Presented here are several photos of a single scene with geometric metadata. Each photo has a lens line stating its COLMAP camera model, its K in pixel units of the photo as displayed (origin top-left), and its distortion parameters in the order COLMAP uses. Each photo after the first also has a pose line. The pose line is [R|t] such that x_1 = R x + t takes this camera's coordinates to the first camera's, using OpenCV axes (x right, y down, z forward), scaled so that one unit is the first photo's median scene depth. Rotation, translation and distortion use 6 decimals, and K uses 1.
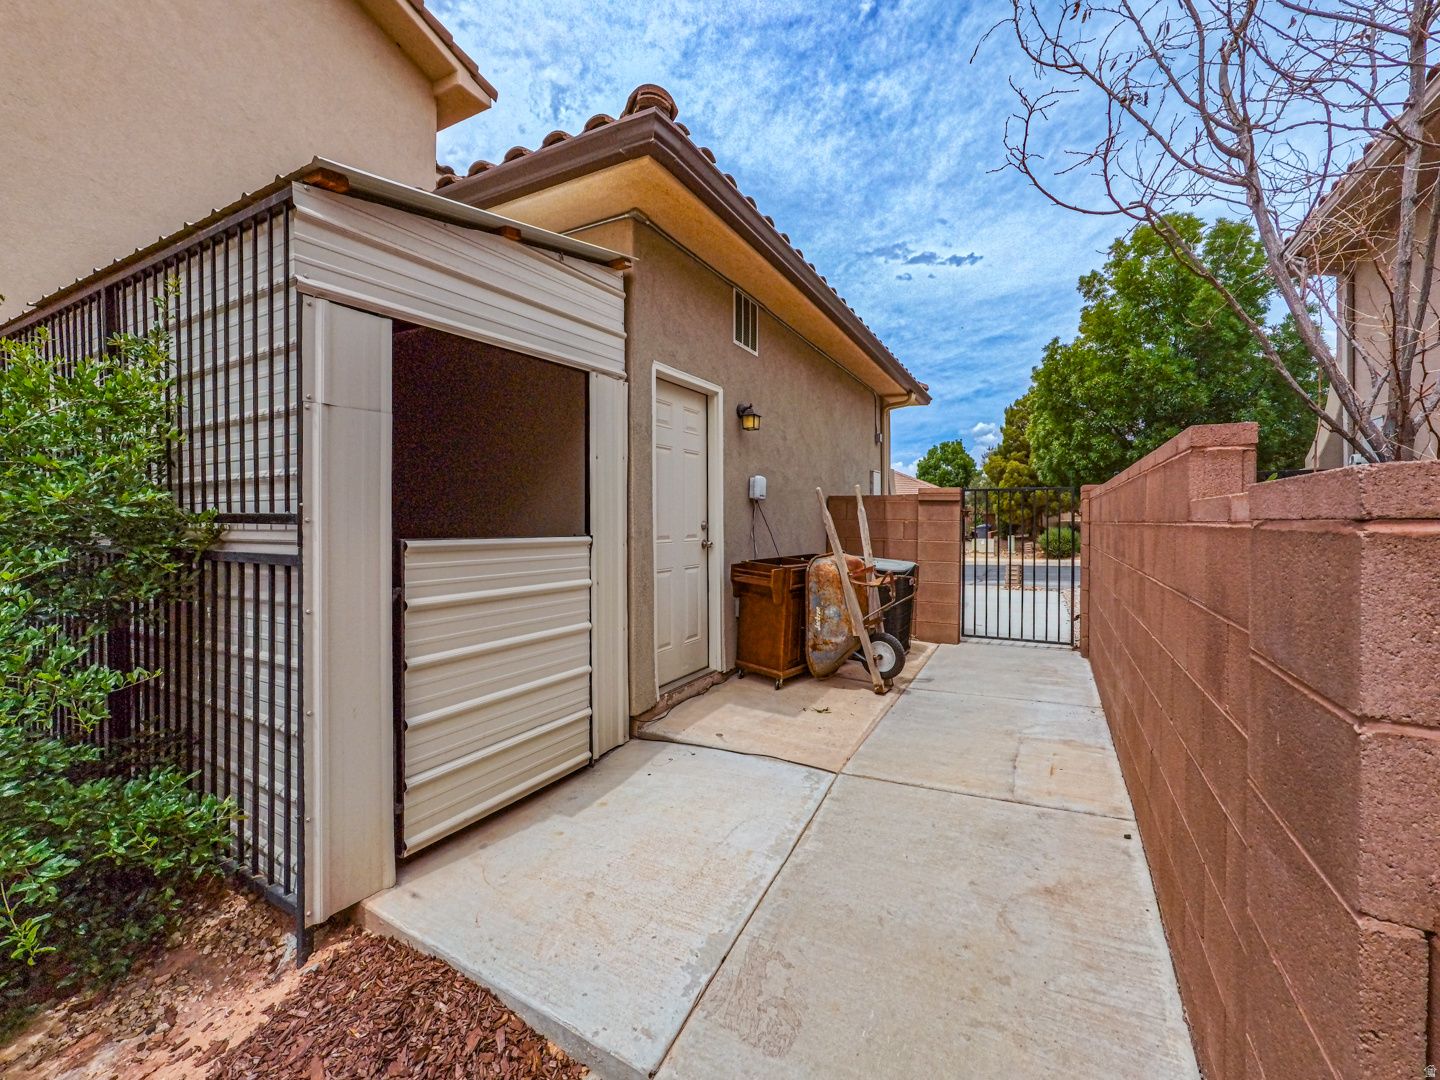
lens RADIAL K [[602.8, 0, 742.1], [0, 602.8, 525.6], [0, 0, 1]] dist [-0.000910, 0.000060]
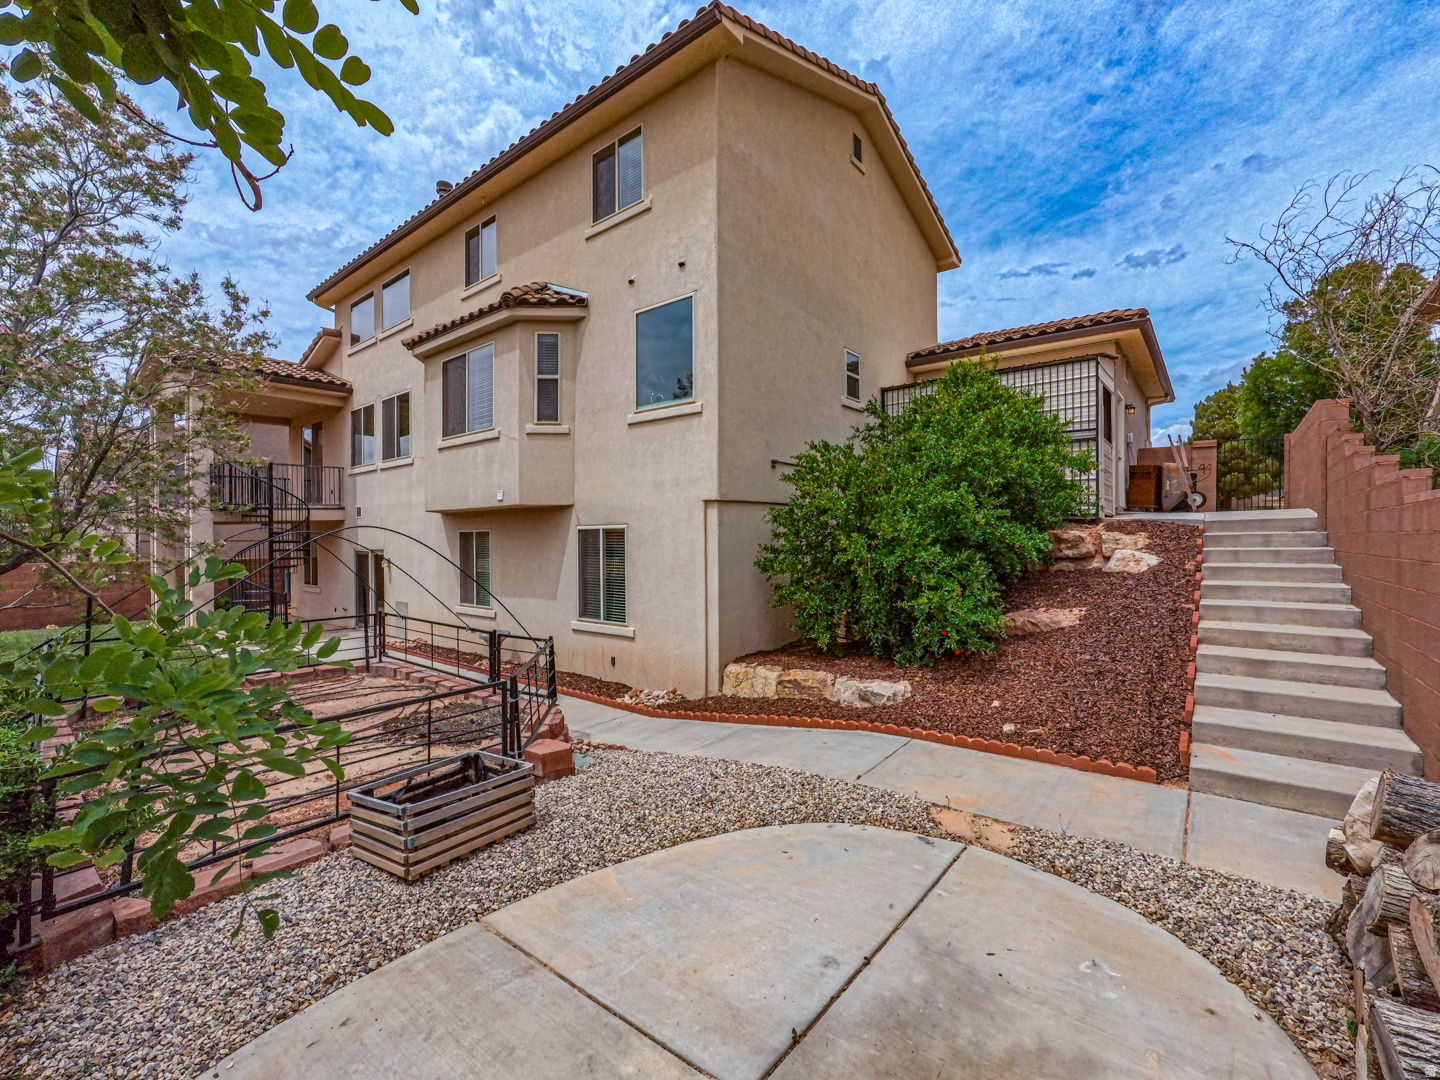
lens RADIAL K [[592.9, 0, 725.4], [0, 592.9, 542.3], [0, 0, 1]] dist [-0.000081, 0.006536]
pose [[0.975489, 0.016399, -0.219435, -0.424232], [-0.013049, 0.999775, 0.016707, 0.138894], [0.219660, -0.013434, 0.975484, -0.696739]]
